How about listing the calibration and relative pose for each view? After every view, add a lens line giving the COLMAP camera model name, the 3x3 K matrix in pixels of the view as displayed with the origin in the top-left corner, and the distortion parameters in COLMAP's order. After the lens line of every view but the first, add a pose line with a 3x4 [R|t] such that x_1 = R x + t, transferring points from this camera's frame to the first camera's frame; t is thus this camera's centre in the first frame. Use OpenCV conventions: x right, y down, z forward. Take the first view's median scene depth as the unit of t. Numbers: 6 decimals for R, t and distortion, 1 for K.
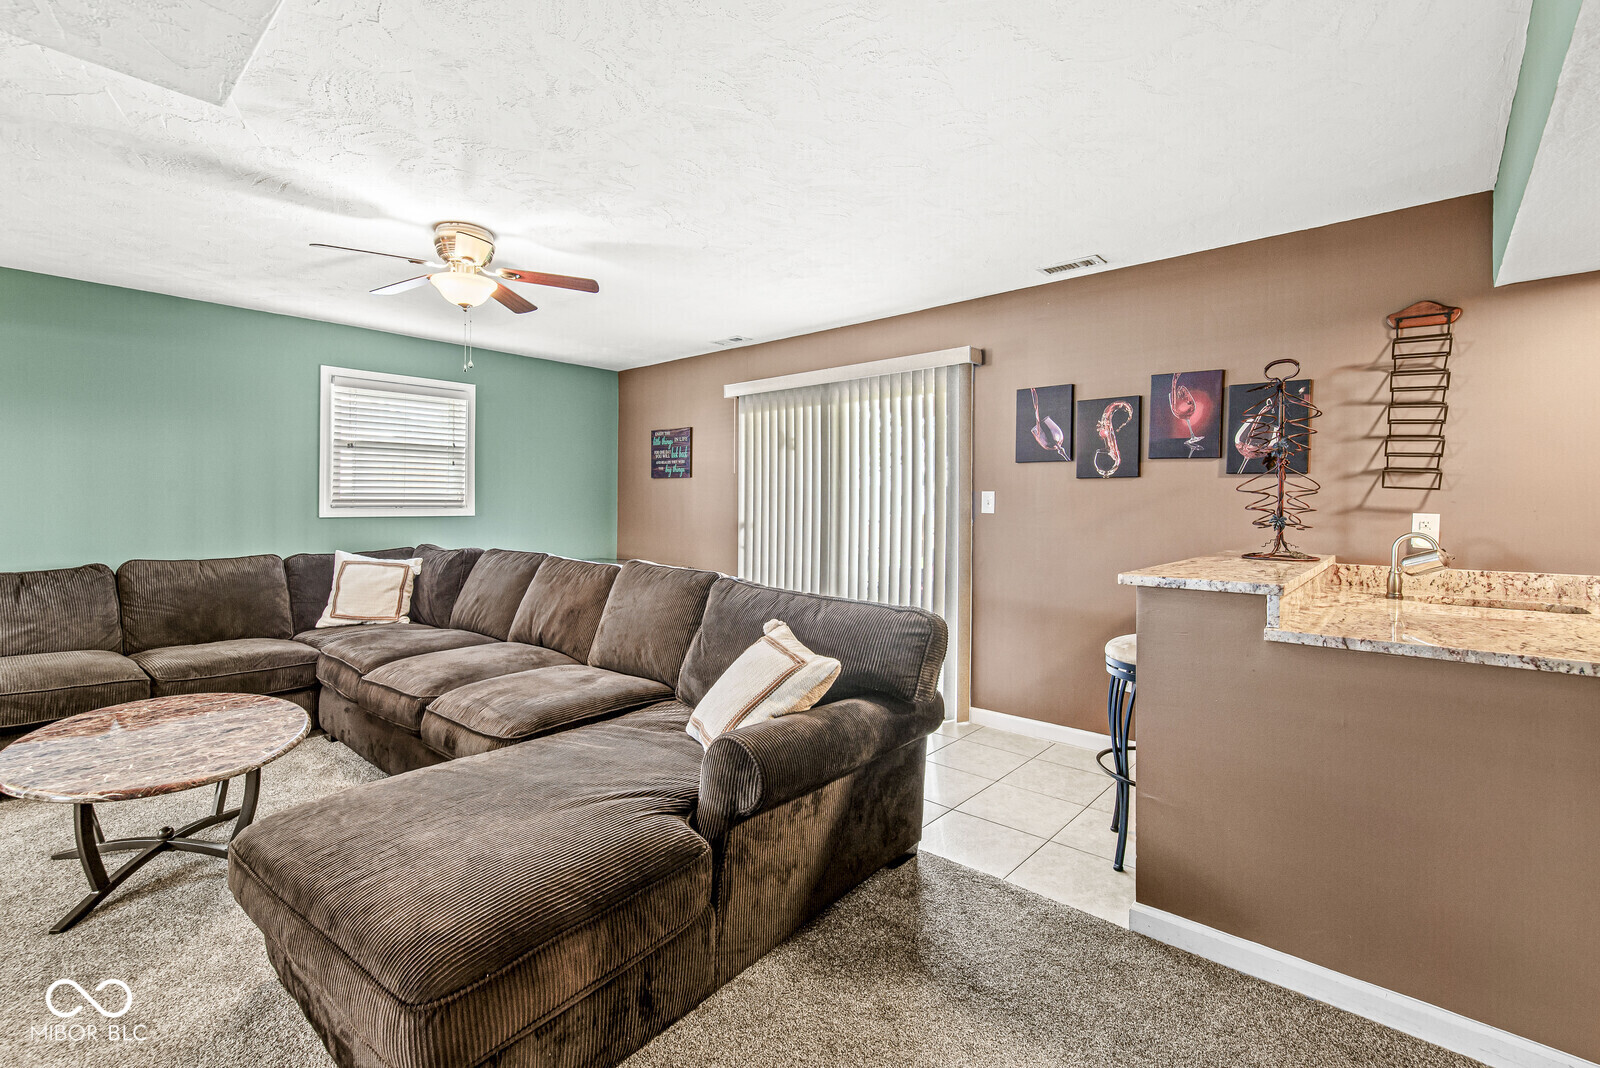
lens RADIAL K [[719.3, 0, 790.1], [0, 719.3, 501.6], [0, 0, 1]] dist [-0.003673, -0.000904]
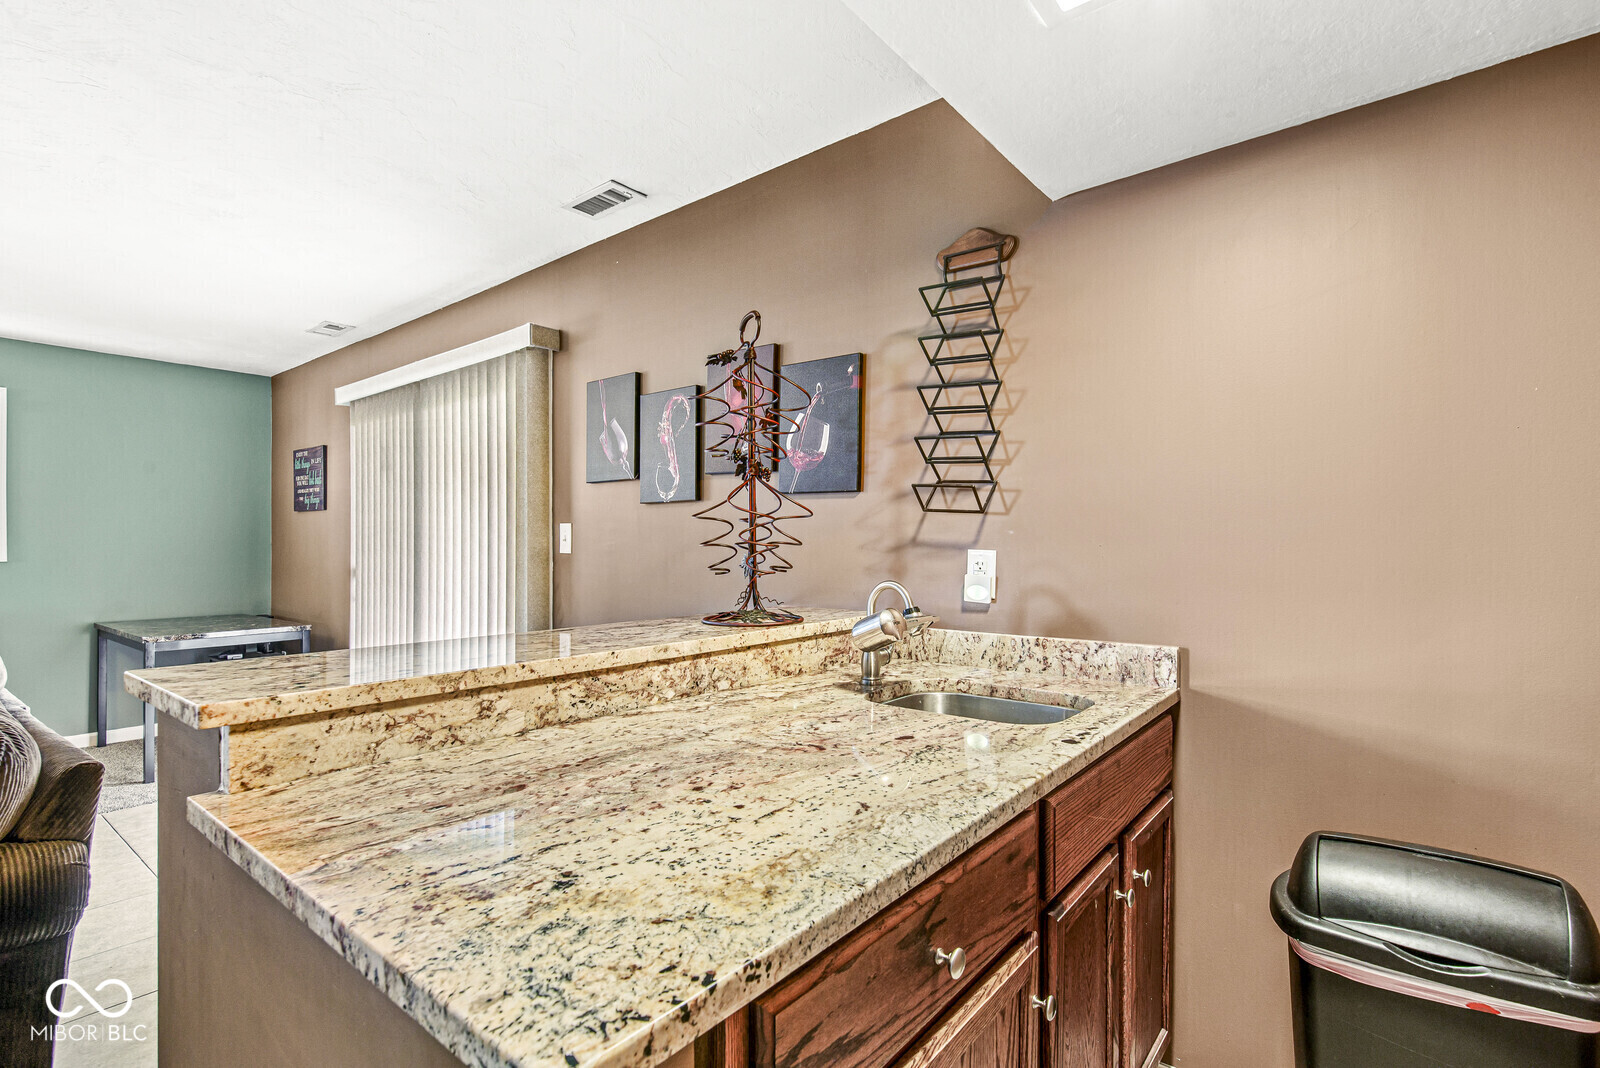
lens RADIAL K [[760.0, 0, 805.0], [0, 760.0, 533.8], [0, 0, 1]] dist [-0.000209, 0.000584]
pose [[0.997966, -0.008330, 0.063195, 0.623454], [0.008810, 0.999934, -0.007318, 0.005473], [-0.063130, 0.007860, 0.997974, 0.285282]]
